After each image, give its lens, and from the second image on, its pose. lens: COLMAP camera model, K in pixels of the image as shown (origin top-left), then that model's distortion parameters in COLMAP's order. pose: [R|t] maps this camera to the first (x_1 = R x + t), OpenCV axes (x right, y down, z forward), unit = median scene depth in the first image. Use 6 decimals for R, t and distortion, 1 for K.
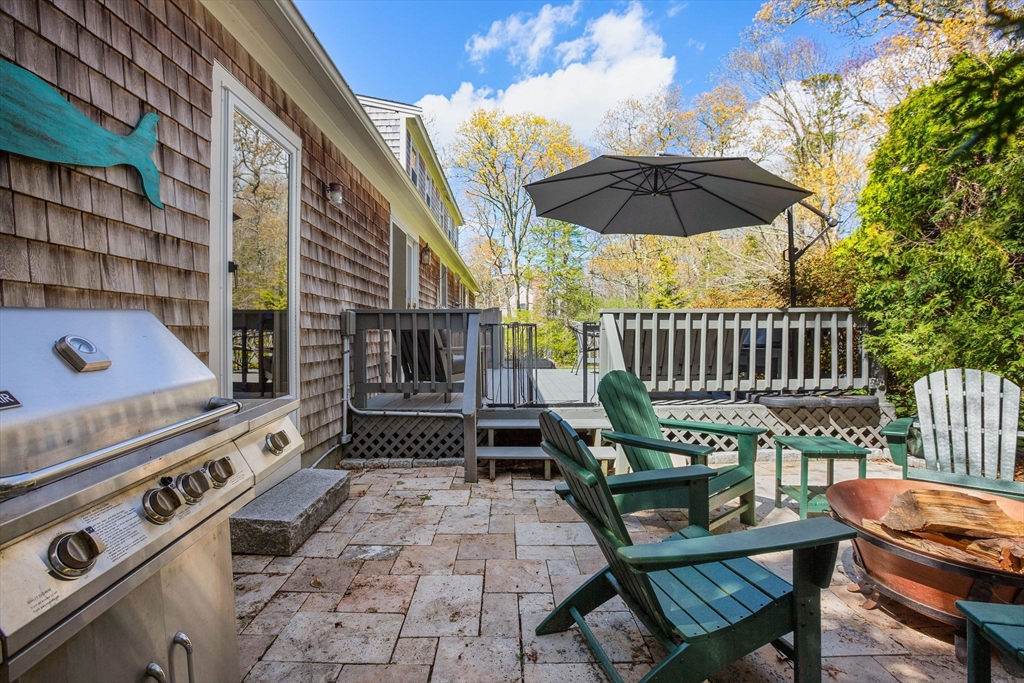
lens RADIAL K [[468.9, 0, 509.6], [0, 468.9, 329.7], [0, 0, 1]] dist [-0.036828, 0.011671]
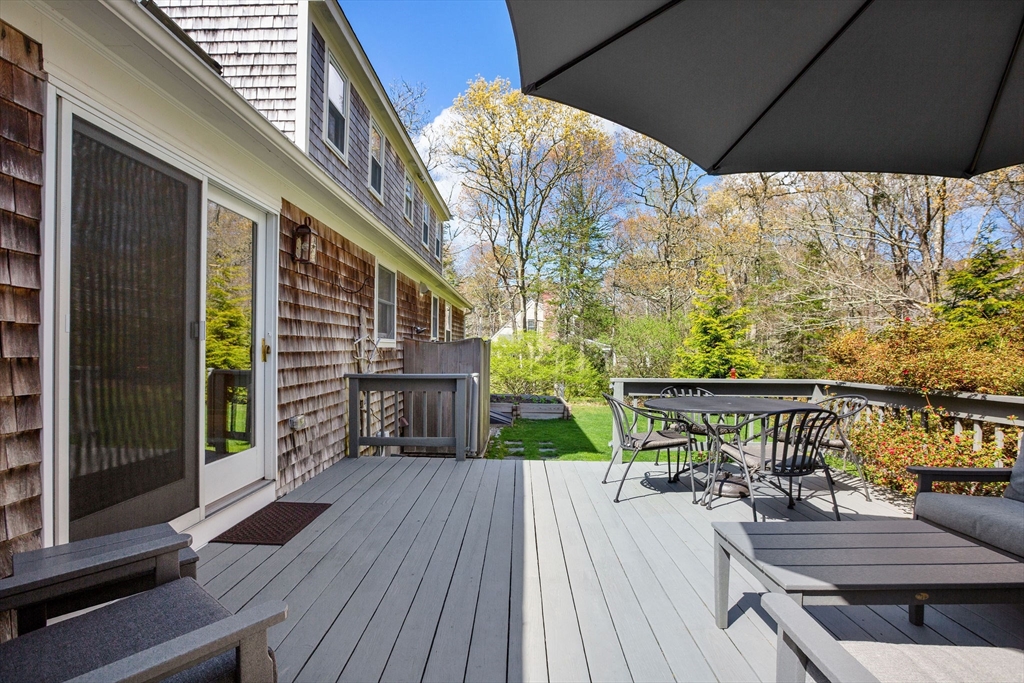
lens RADIAL K [[485.6, 0, 507.9], [0, 485.6, 352.0], [0, 0, 1]] dist [-0.039716, 0.001013]
pose [[0.999576, 0.014627, -0.025163, 0.075751], [-0.014183, 0.999742, 0.017744, -0.106502], [0.025416, -0.017380, 0.999526, 0.921950]]
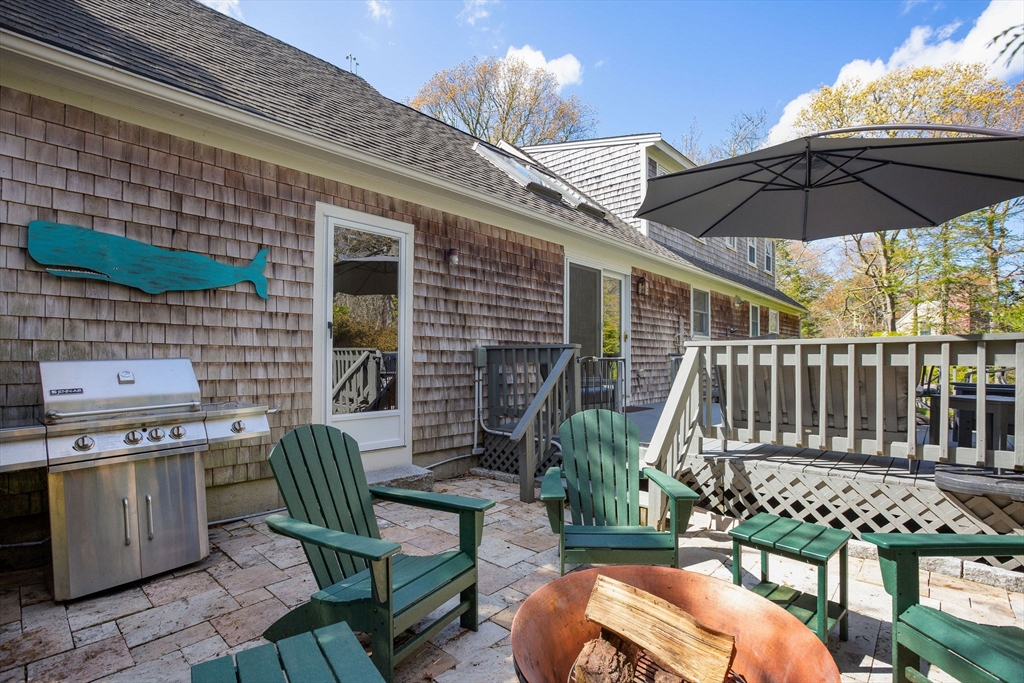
lens RADIAL K [[485.6, 0, 507.9], [0, 485.6, 352.0], [0, 0, 1]] dist [-0.039716, 0.001013]
pose [[0.728936, -0.004991, -0.684564, 0.560399], [-0.001968, 0.999954, -0.009386, -0.015044], [0.684579, 0.008189, 0.728892, 0.110006]]
